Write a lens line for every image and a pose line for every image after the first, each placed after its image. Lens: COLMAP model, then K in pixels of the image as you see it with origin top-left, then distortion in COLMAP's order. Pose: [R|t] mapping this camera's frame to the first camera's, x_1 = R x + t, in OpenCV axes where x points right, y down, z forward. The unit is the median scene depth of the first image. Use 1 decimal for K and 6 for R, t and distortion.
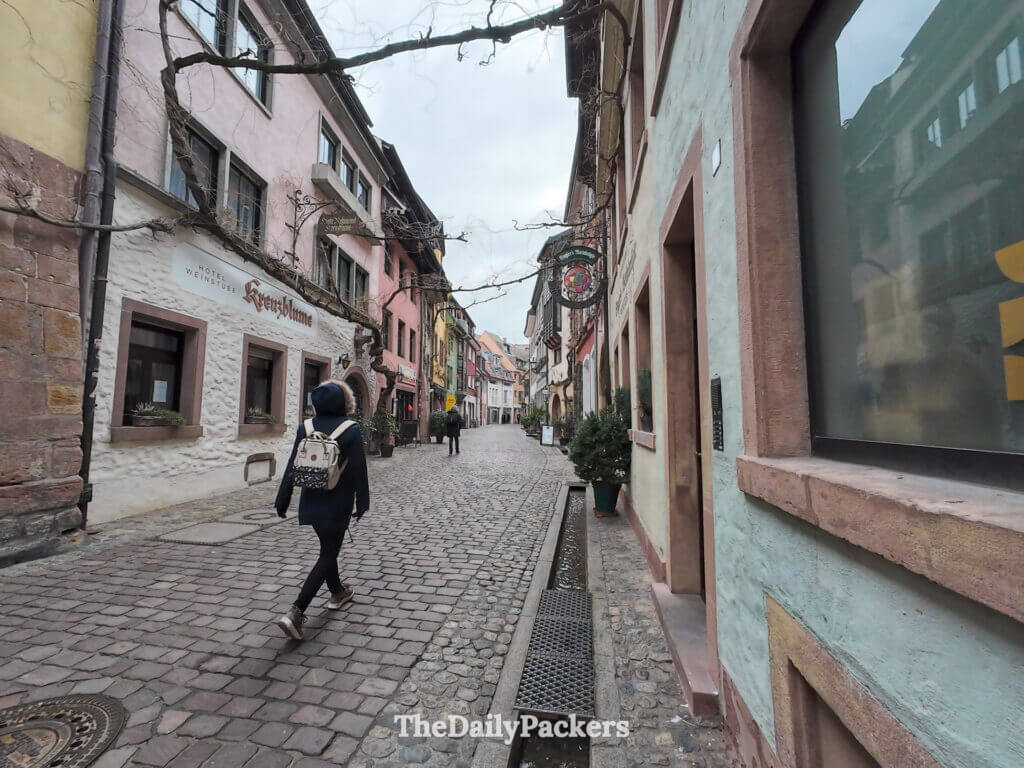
lens RADIAL K [[675.6, 0, 512.0], [0, 675.6, 384.0], [0, 0, 1]] dist [0.031047, -0.000676]
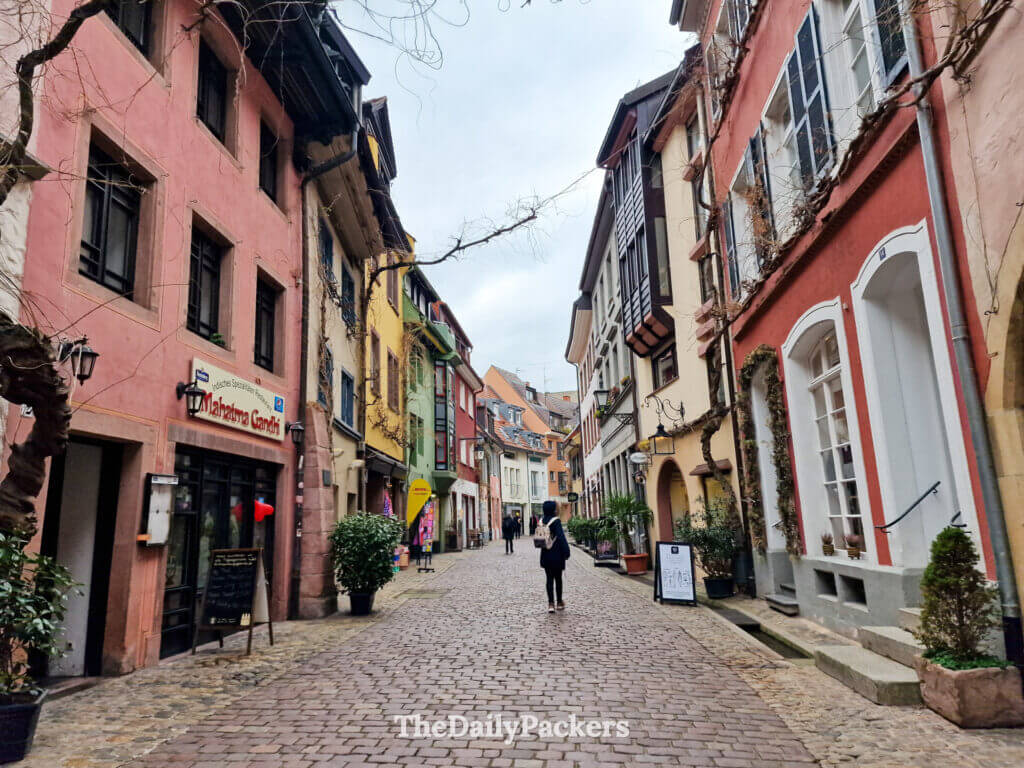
lens RADIAL K [[675.6, 0, 512.0], [0, 675.6, 384.0], [0, 0, 1]] dist [0.031047, -0.000676]
pose [[0.998718, -0.048620, -0.014104, -0.019211], [0.045992, 0.987832, -0.148567, 0.024091], [0.021155, 0.147727, 0.988802, 0.545103]]
